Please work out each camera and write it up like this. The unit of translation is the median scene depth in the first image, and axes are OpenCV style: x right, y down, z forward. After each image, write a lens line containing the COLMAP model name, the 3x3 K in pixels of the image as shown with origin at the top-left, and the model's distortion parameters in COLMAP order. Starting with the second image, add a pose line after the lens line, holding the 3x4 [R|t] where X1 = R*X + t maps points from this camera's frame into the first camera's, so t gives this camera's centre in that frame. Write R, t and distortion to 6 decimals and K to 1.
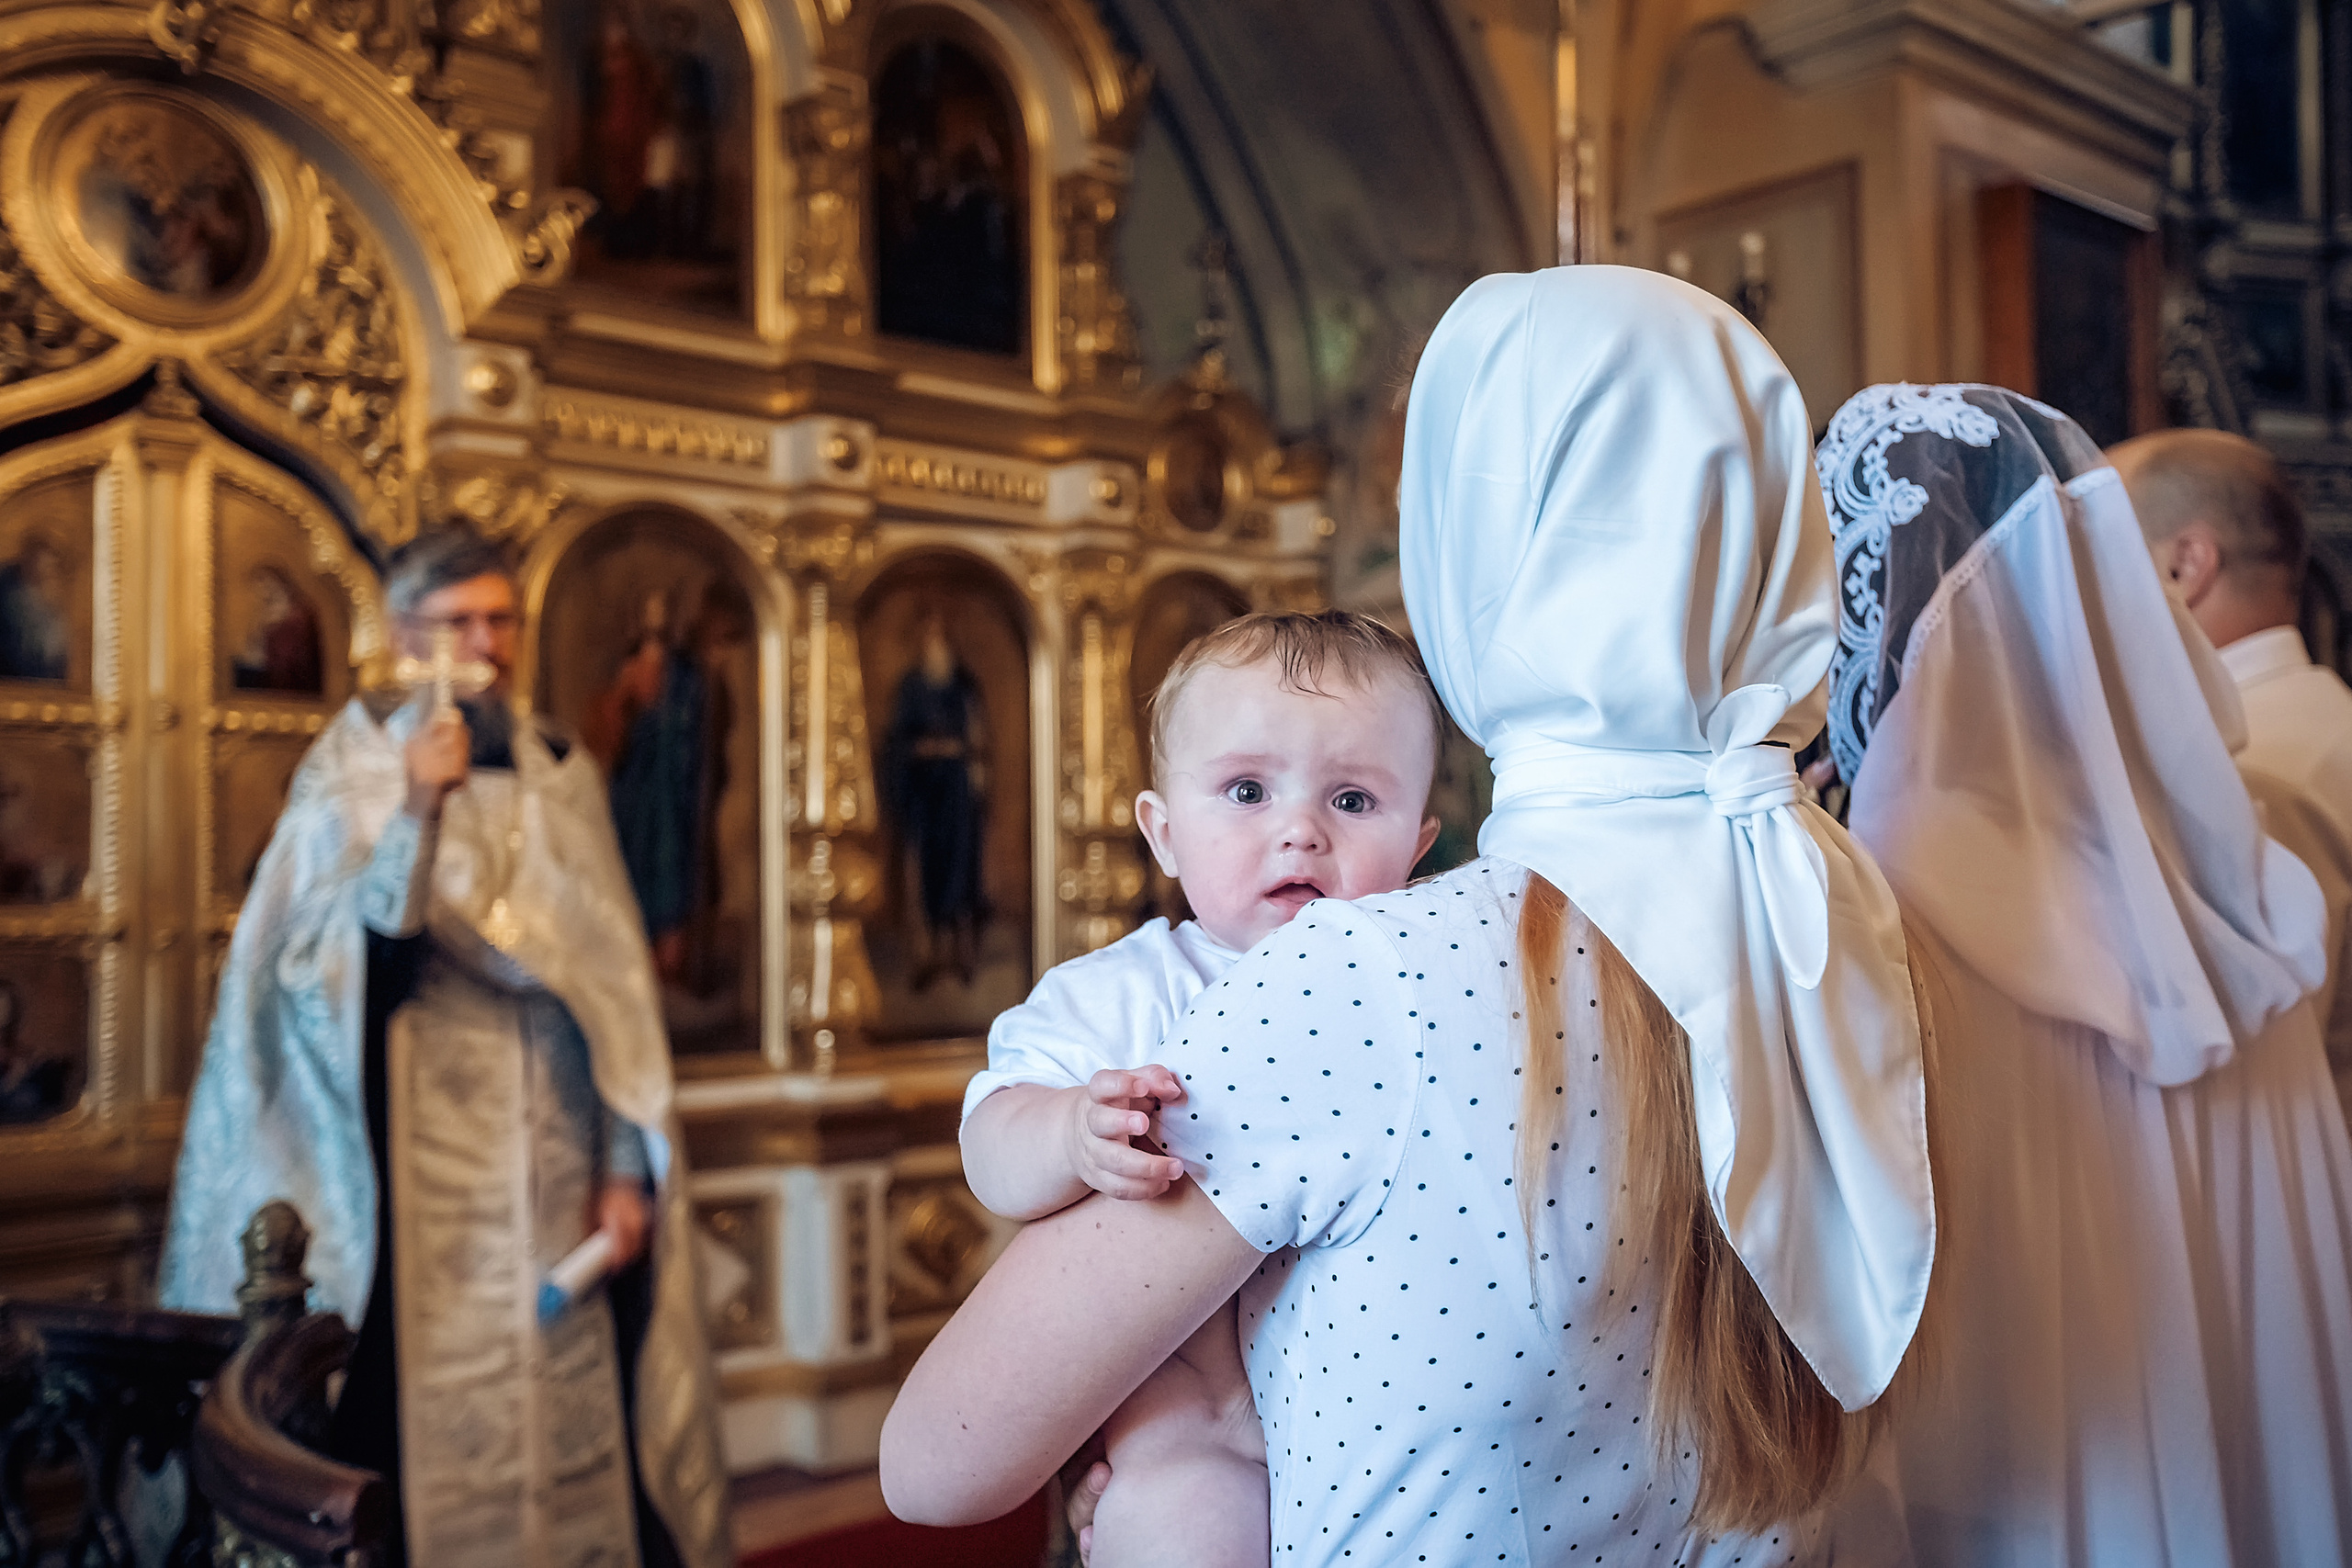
lens RADIAL K [[2239.9, 0, 1176.0], [0, 2239.9, 784.0], [0, 0, 1]] dist [0.061581, -0.001010]
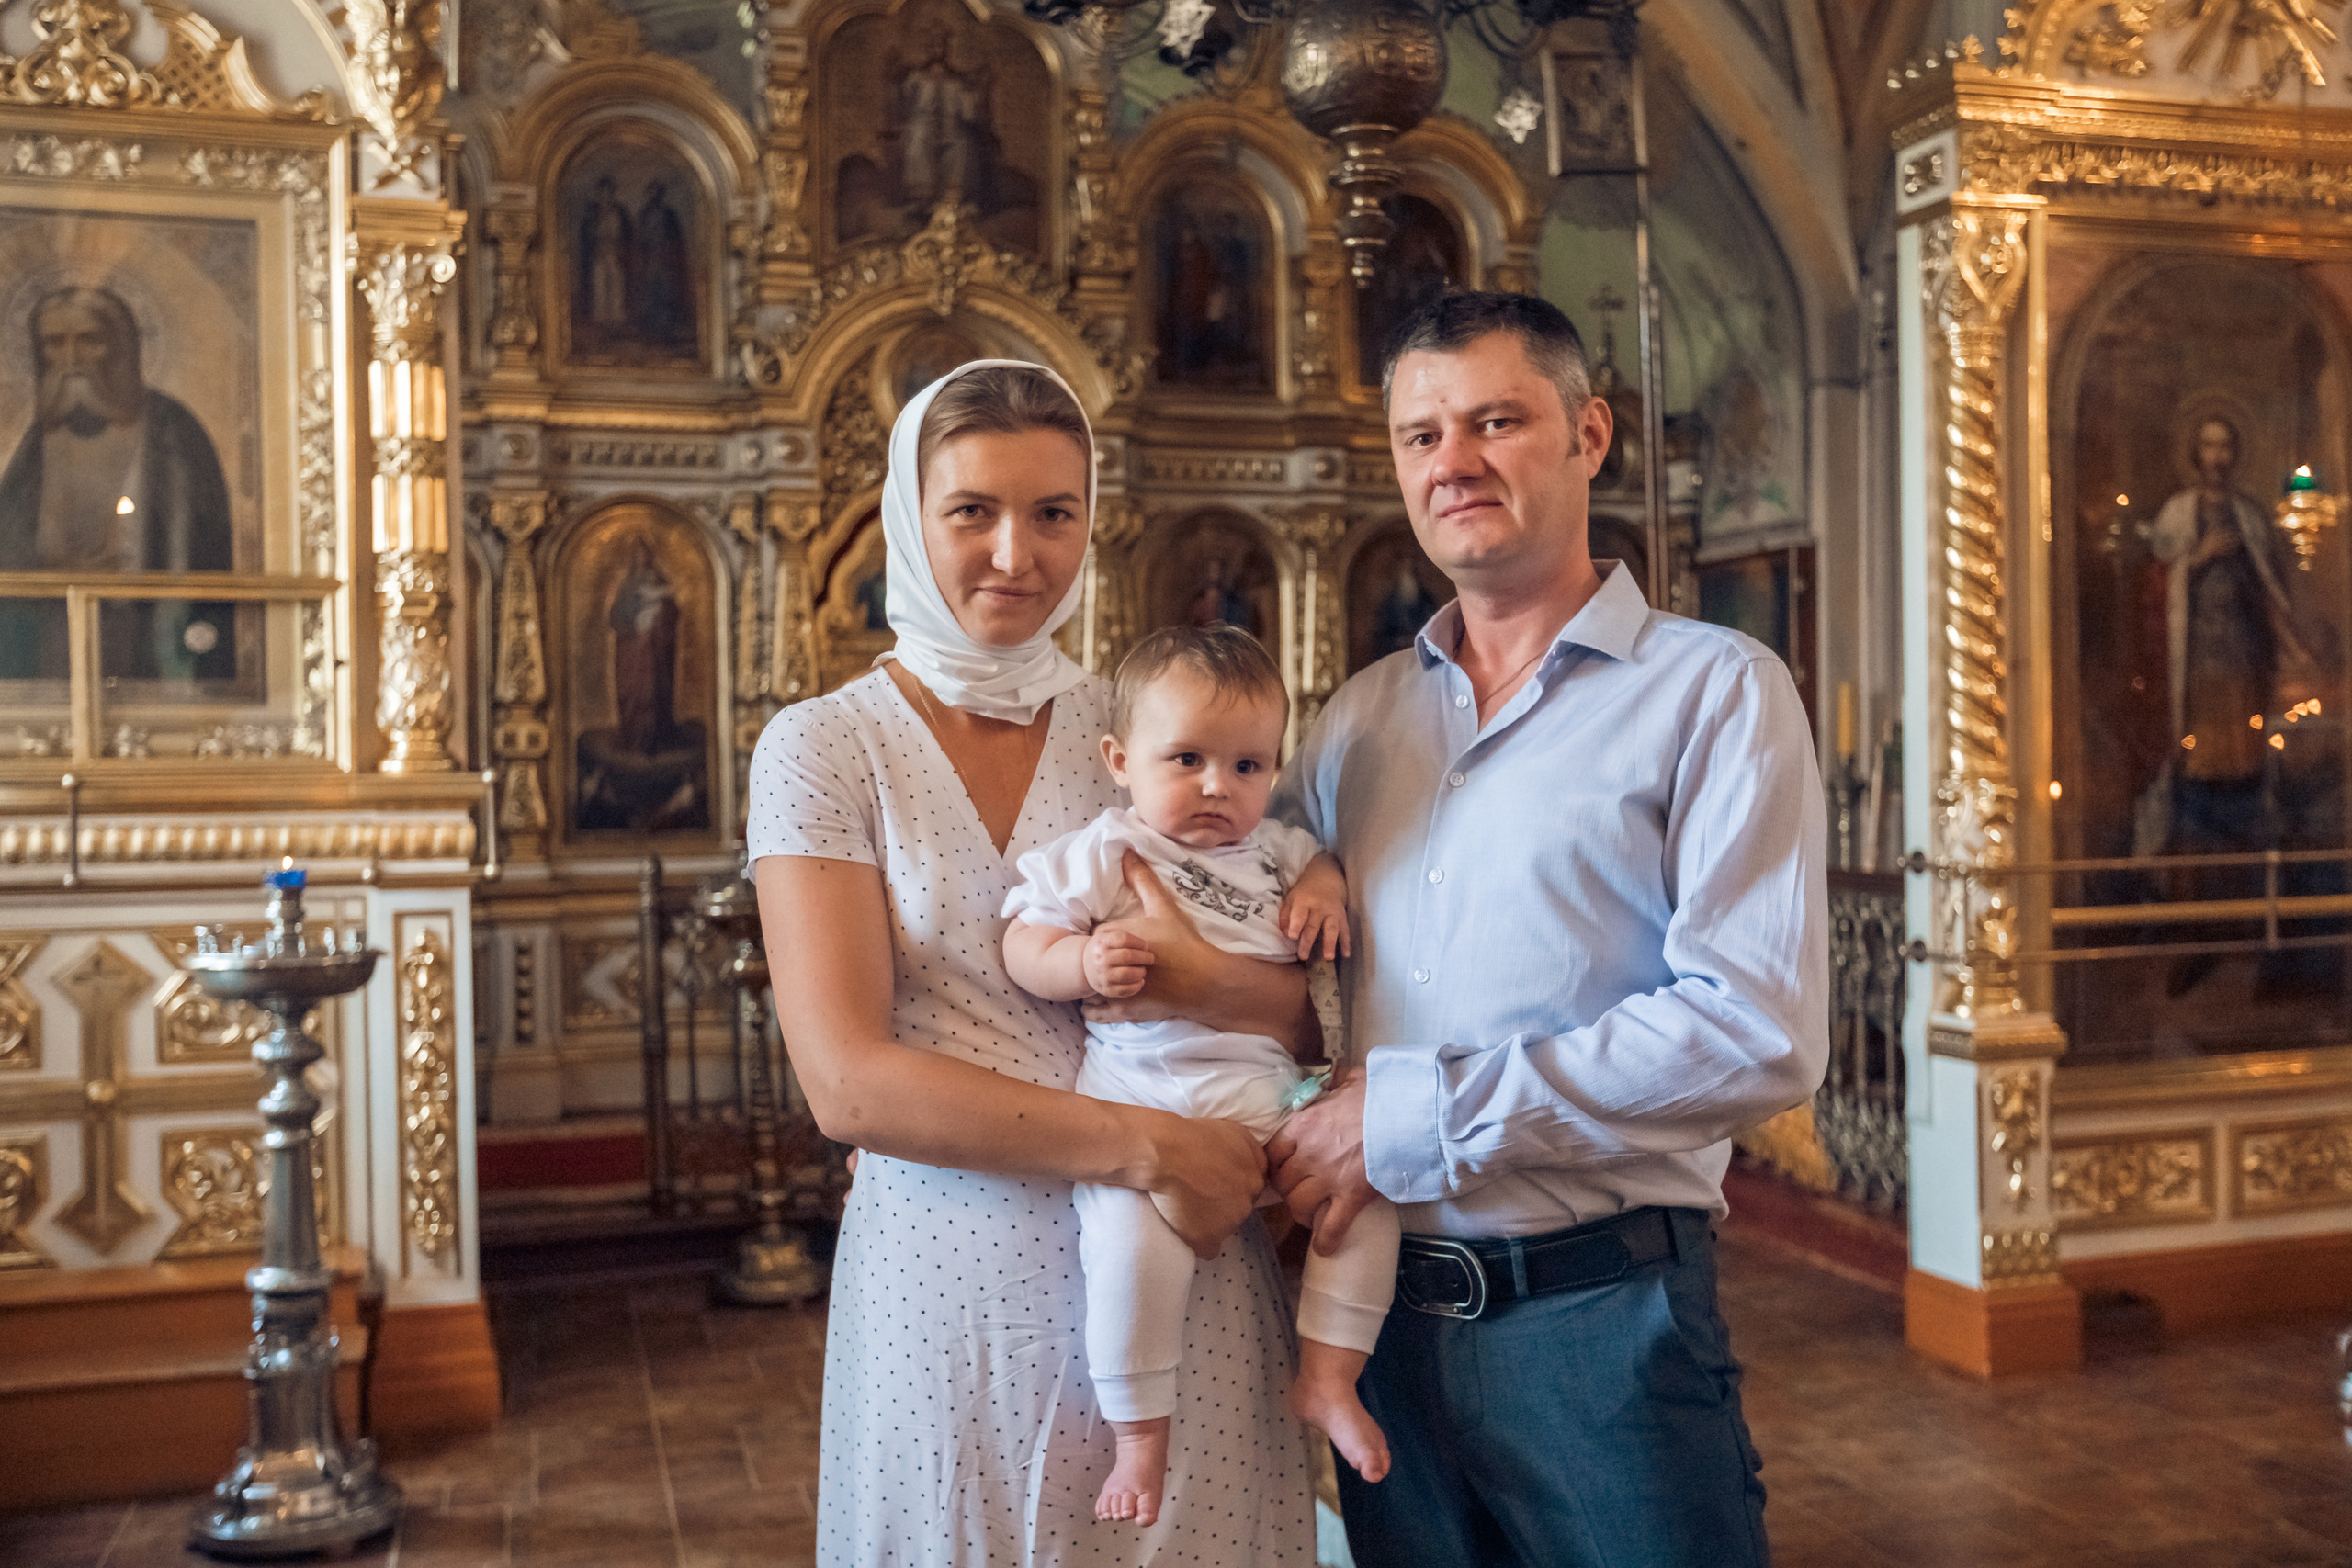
lens RADIAL K [[2223.8, 0, 1176.0], [0, 2223.8, 784.0], [0, 0, 1]] dist [-0.006399, -0.000719]
pose [[0.920274, -0.007781, -0.391197, 0.398553], [0.028108, 0.998534, 0.046263, 0.006562], [0.390264, -0.053571, 0.919143, -0.574232]]
